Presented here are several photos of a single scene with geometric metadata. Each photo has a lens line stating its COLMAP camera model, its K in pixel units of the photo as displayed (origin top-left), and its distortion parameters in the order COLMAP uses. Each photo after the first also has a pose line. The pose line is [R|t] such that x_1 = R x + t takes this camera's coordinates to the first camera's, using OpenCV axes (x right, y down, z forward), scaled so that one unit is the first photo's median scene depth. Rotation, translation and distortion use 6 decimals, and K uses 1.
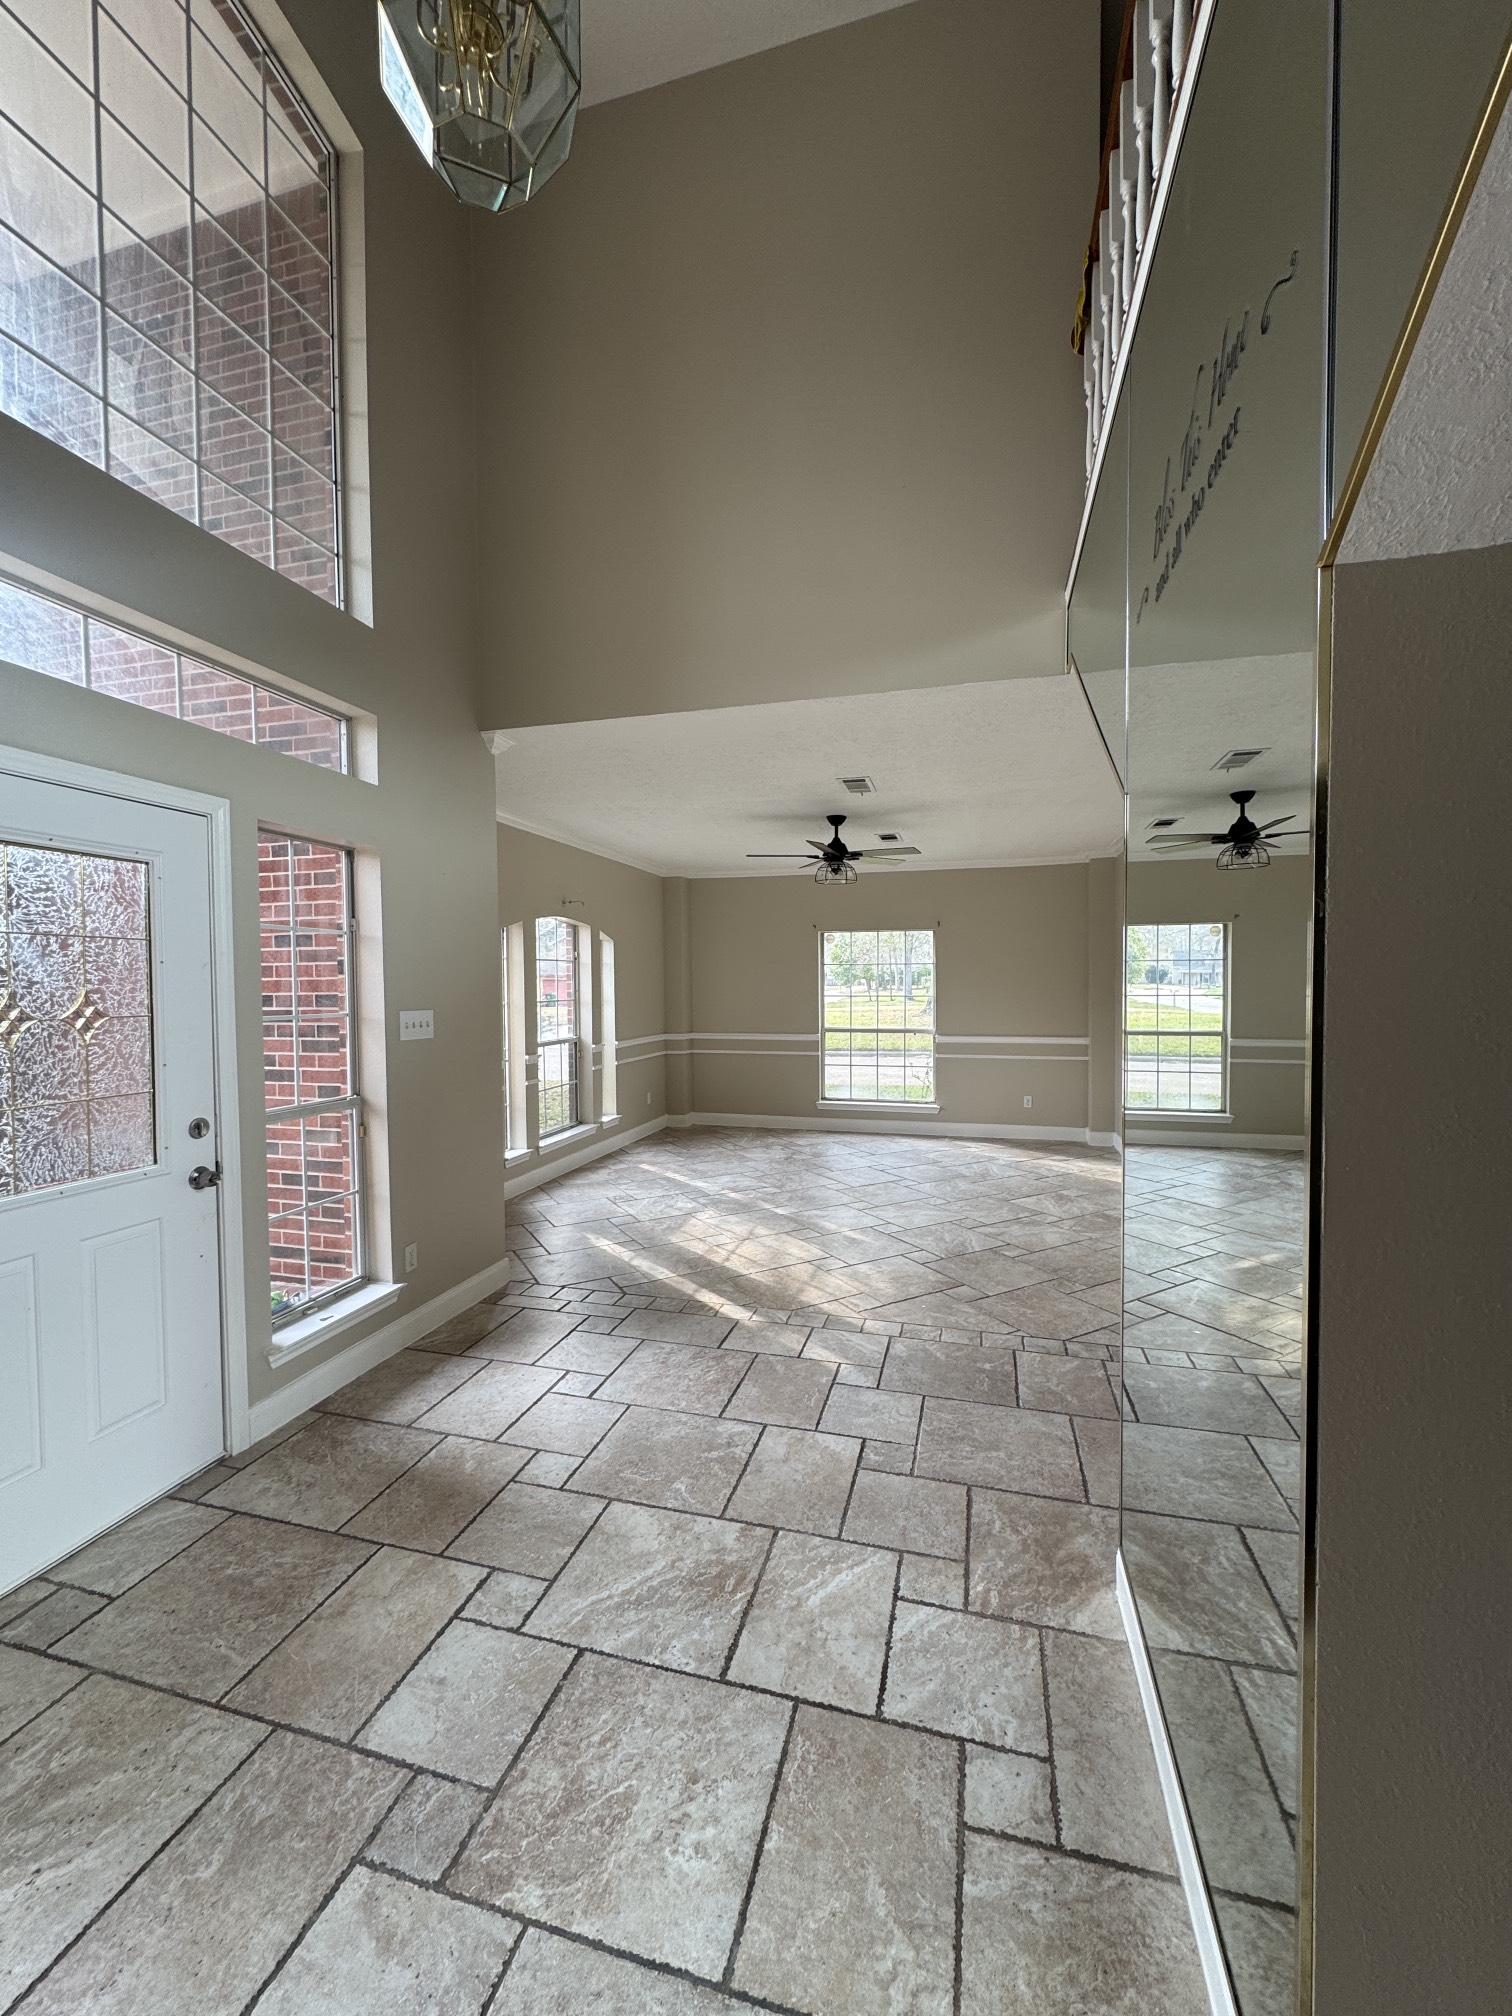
lens RADIAL K [[803.4, 0, 755.7], [0, 803.4, 1005.4], [0, 0, 1]] dist [-0.001983, 0.000311]
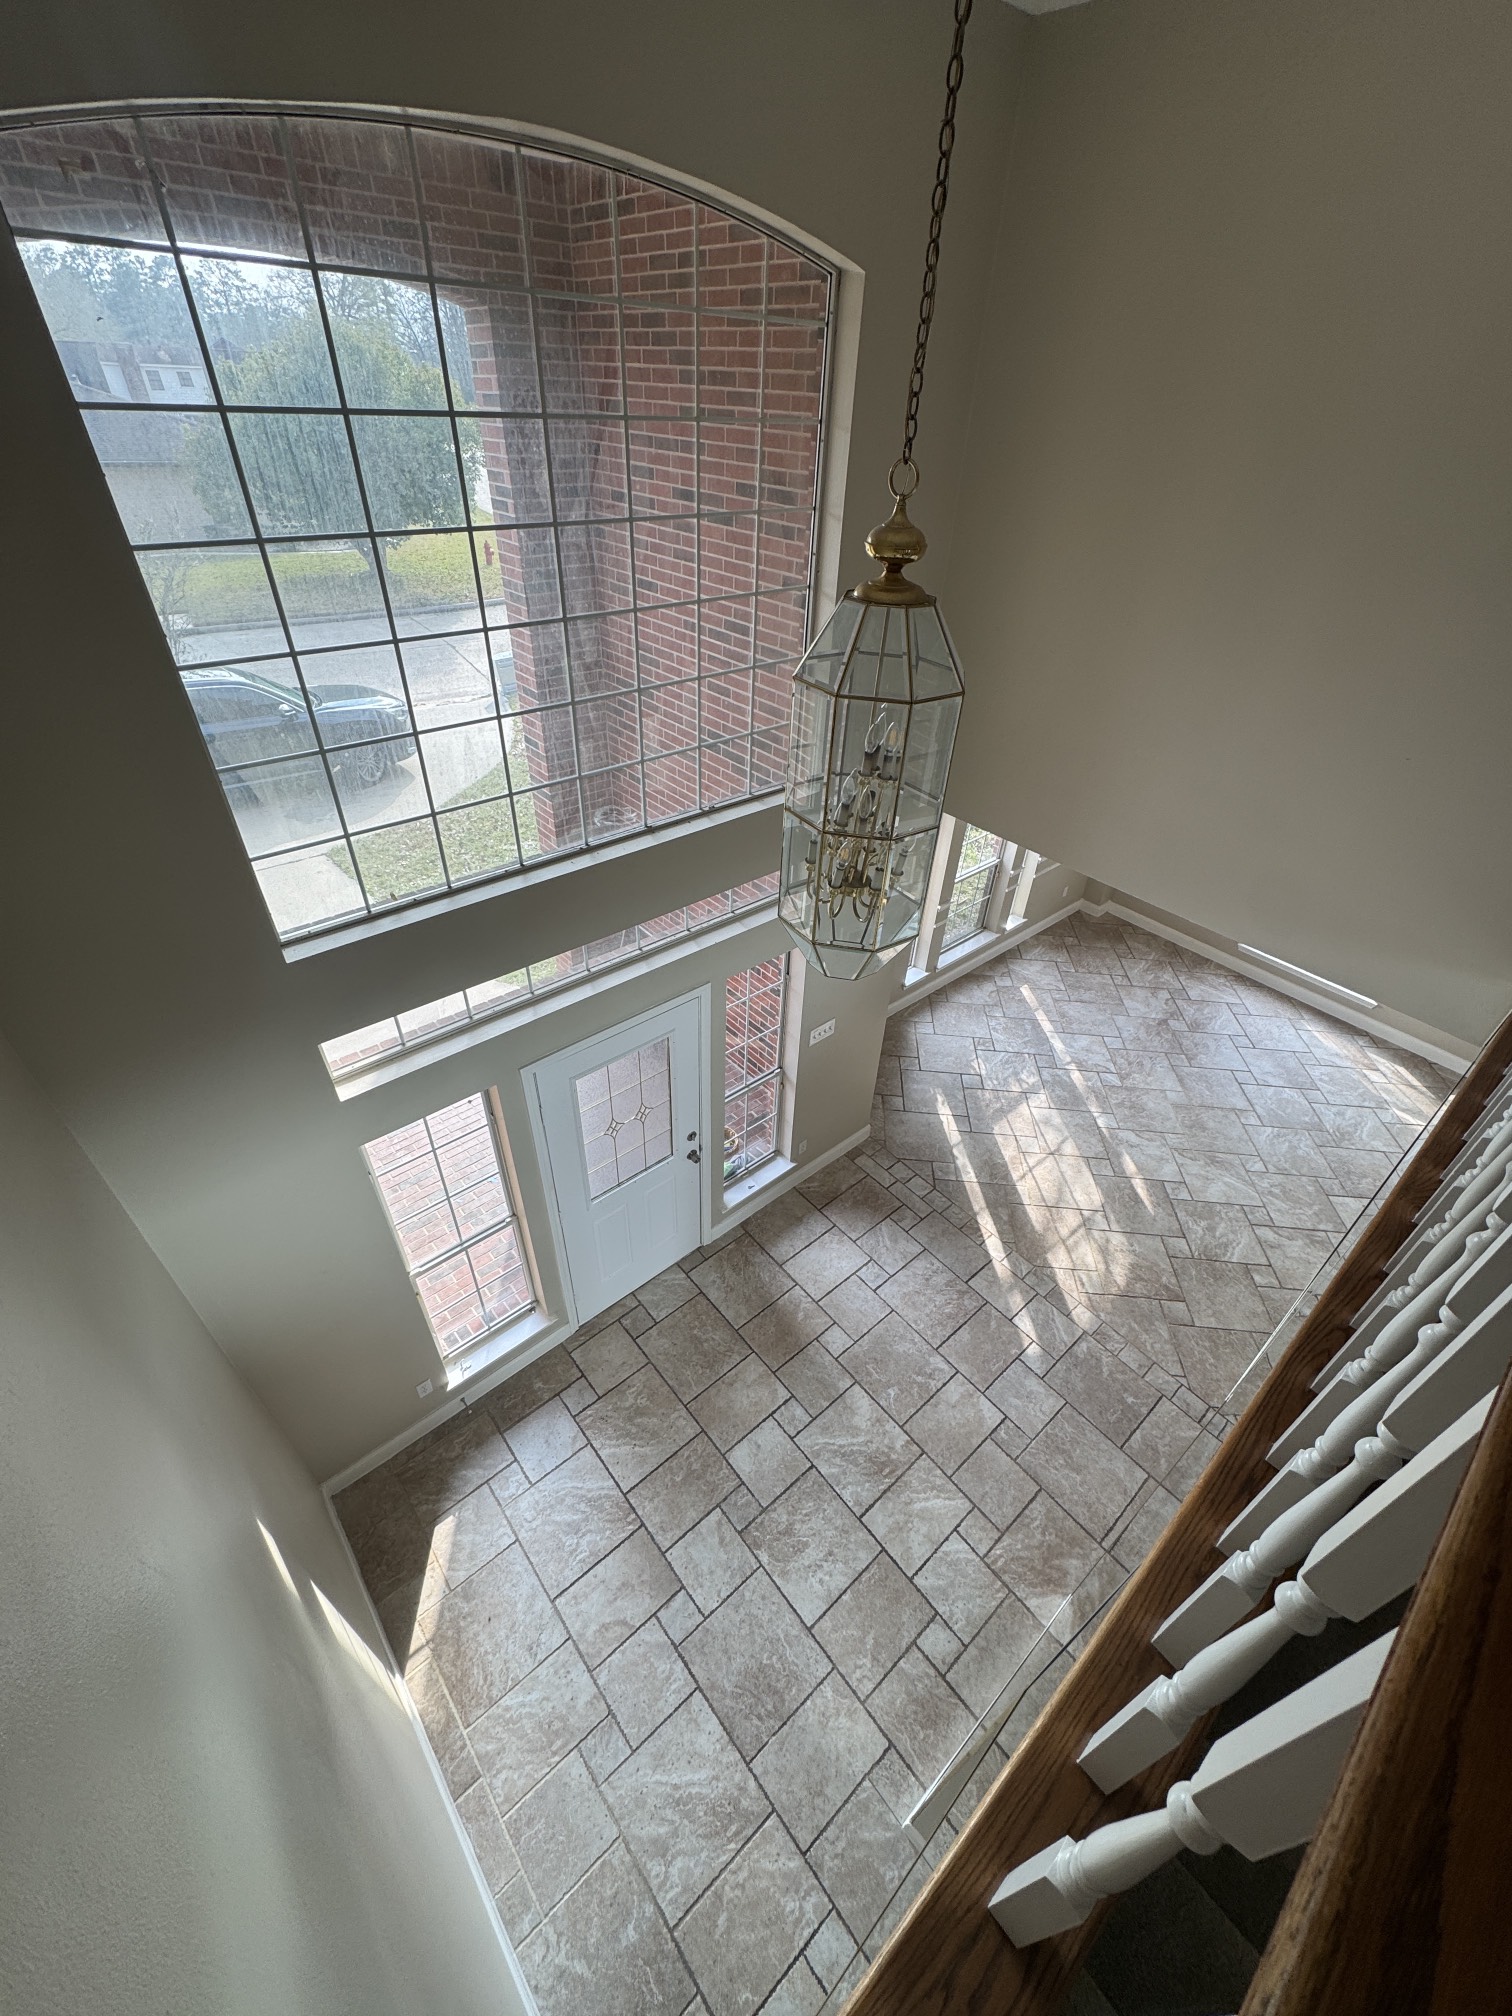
lens RADIAL K [[803.4, 0, 758.8], [0, 803.4, 1004.2], [0, 0, 1]] dist [-0.001983, 0.000311]
pose [[0.829095, 0.368339, -0.420628, 0.076687], [-0.058527, 0.805363, 0.589886, -0.905858], [0.556036, -0.464453, 0.689280, -0.035491]]
